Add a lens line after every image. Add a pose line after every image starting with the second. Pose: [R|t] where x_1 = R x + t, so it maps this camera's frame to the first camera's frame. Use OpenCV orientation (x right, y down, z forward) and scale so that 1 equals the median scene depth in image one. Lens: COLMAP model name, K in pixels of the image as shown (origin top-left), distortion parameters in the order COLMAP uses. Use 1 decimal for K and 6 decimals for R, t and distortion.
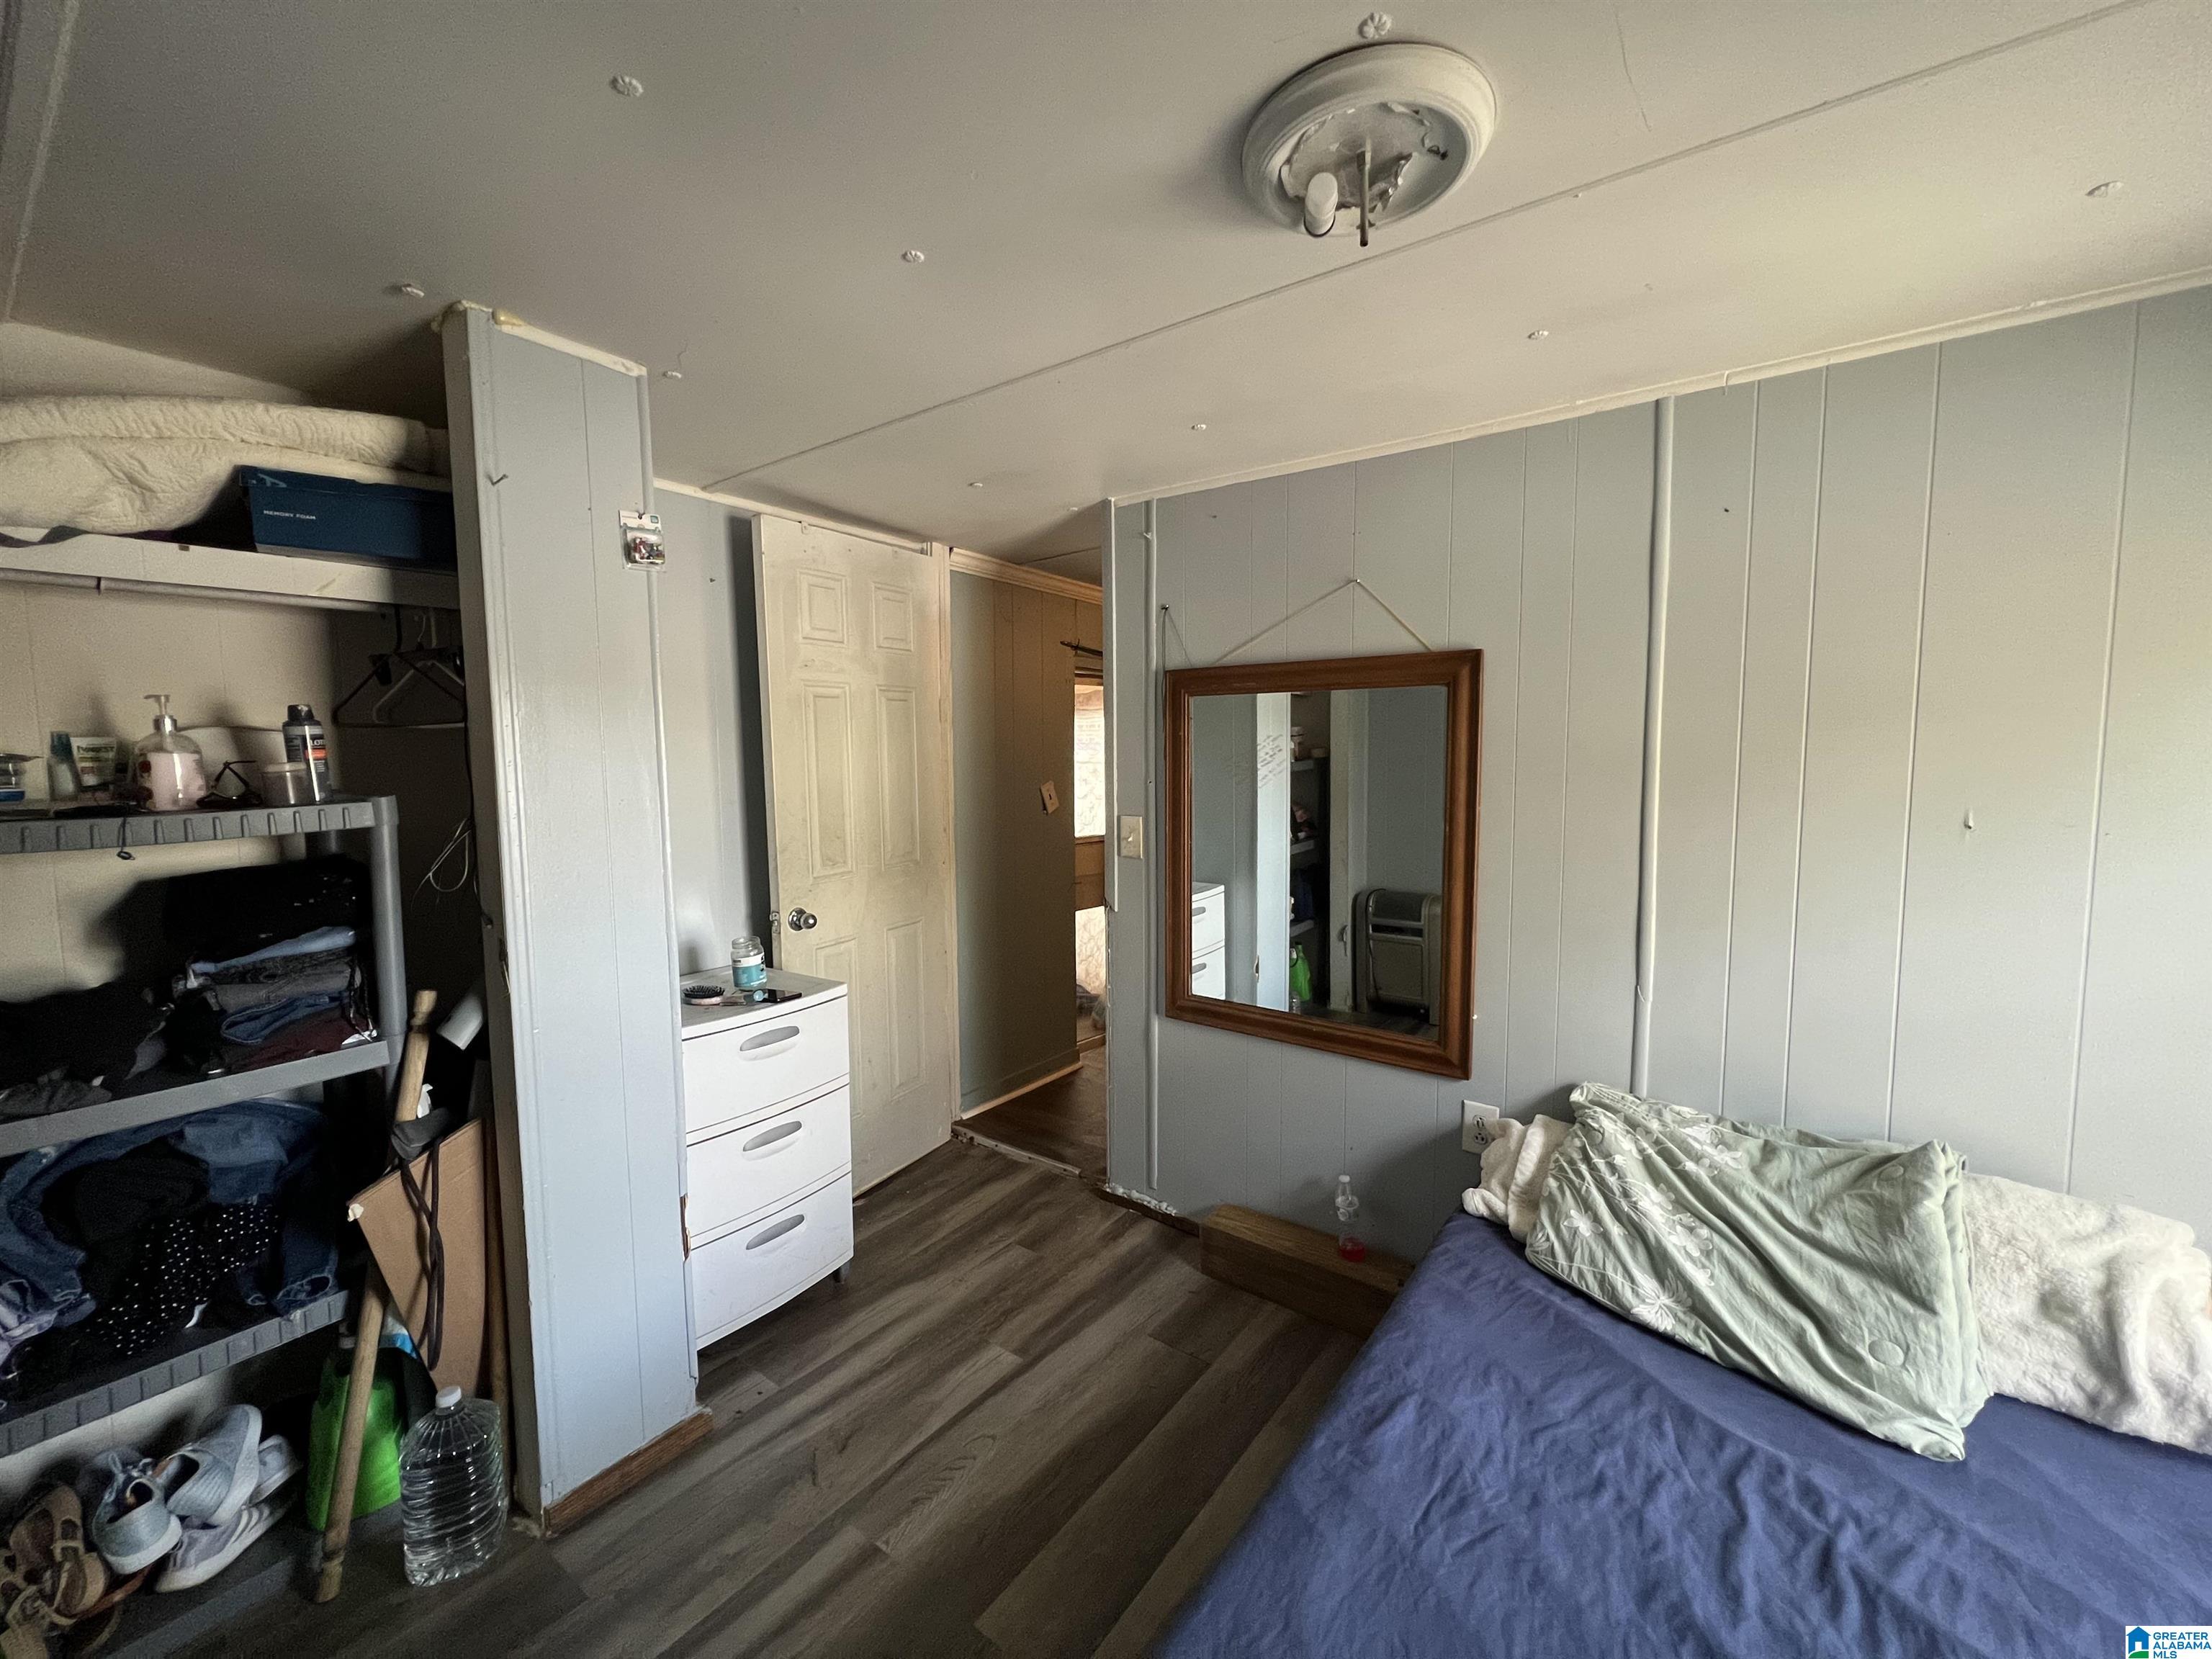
lens RADIAL K [[886.6, 0, 1104.7], [0, 886.6, 824.9], [0, 0, 1]] dist [-0.003208, 0.000832]
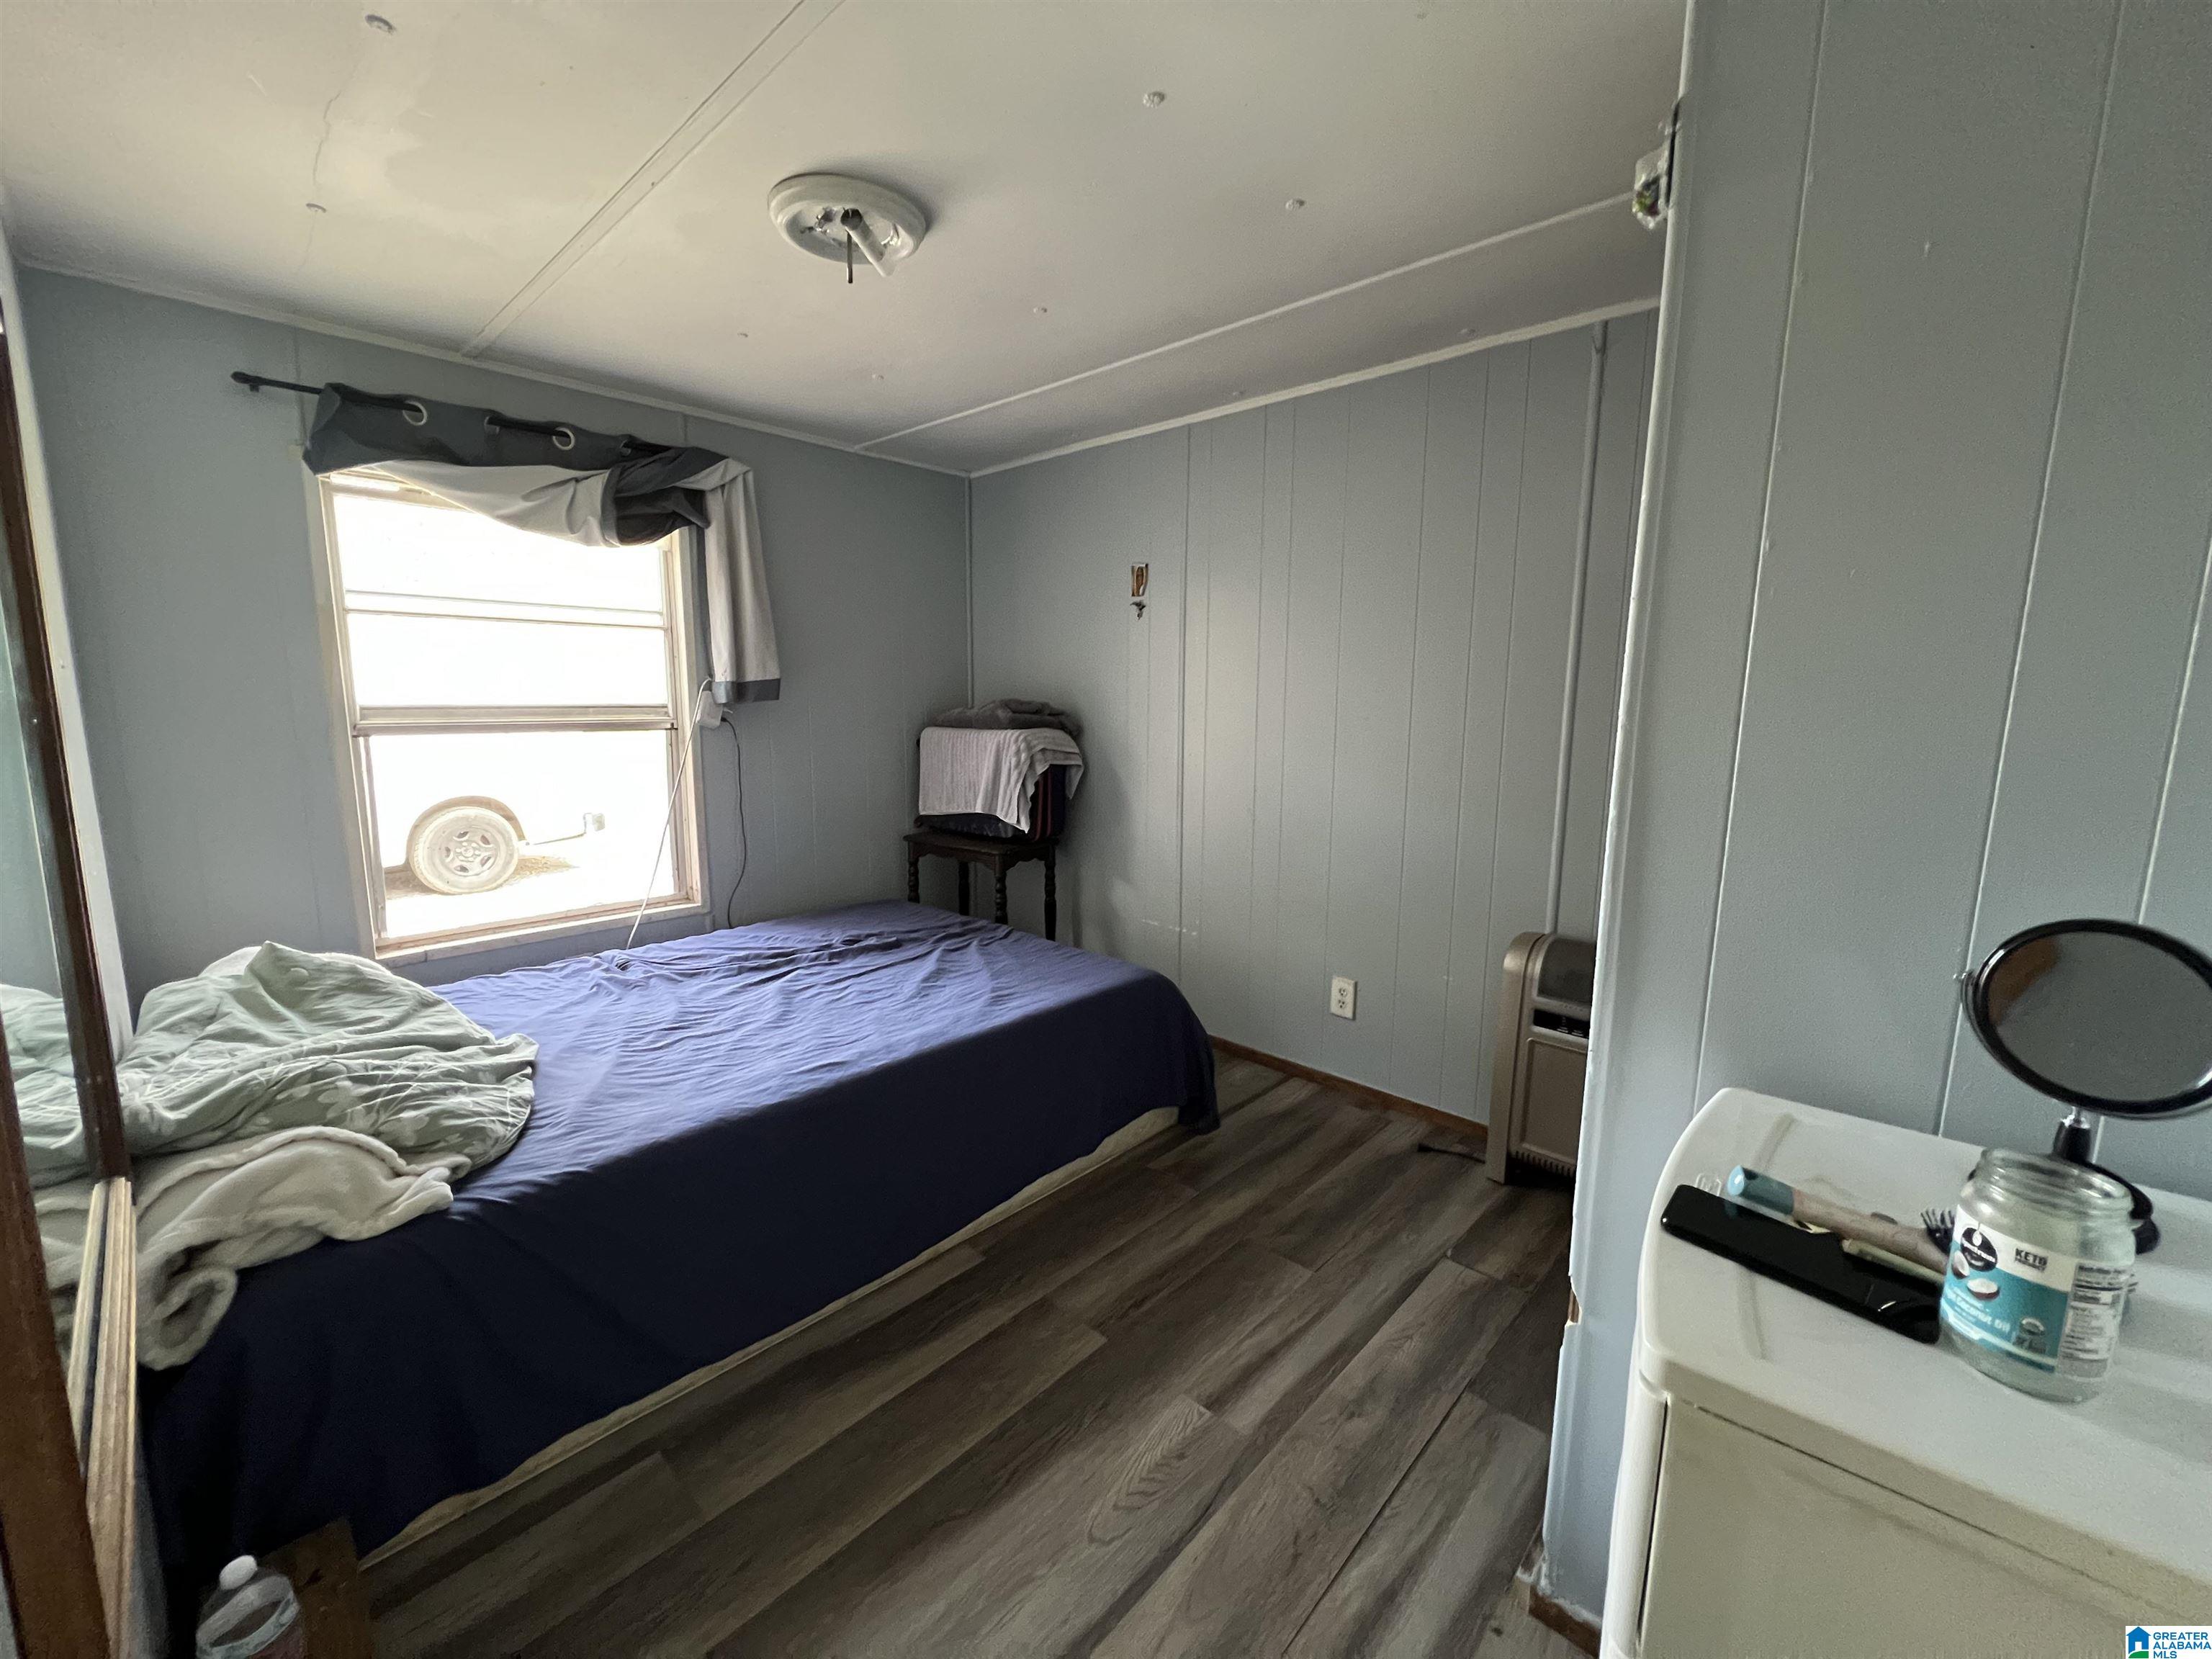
lens RADIAL K [[881.6, 0, 1103.7], [0, 881.6, 824.9], [0, 0, 1]] dist [-0.000837, 0.000152]
pose [[-0.993227, -0.015203, 0.115191, -0.241985], [0.011750, 0.973178, 0.229753, -0.041946], [-0.115594, 0.229550, -0.966408, 1.801514]]
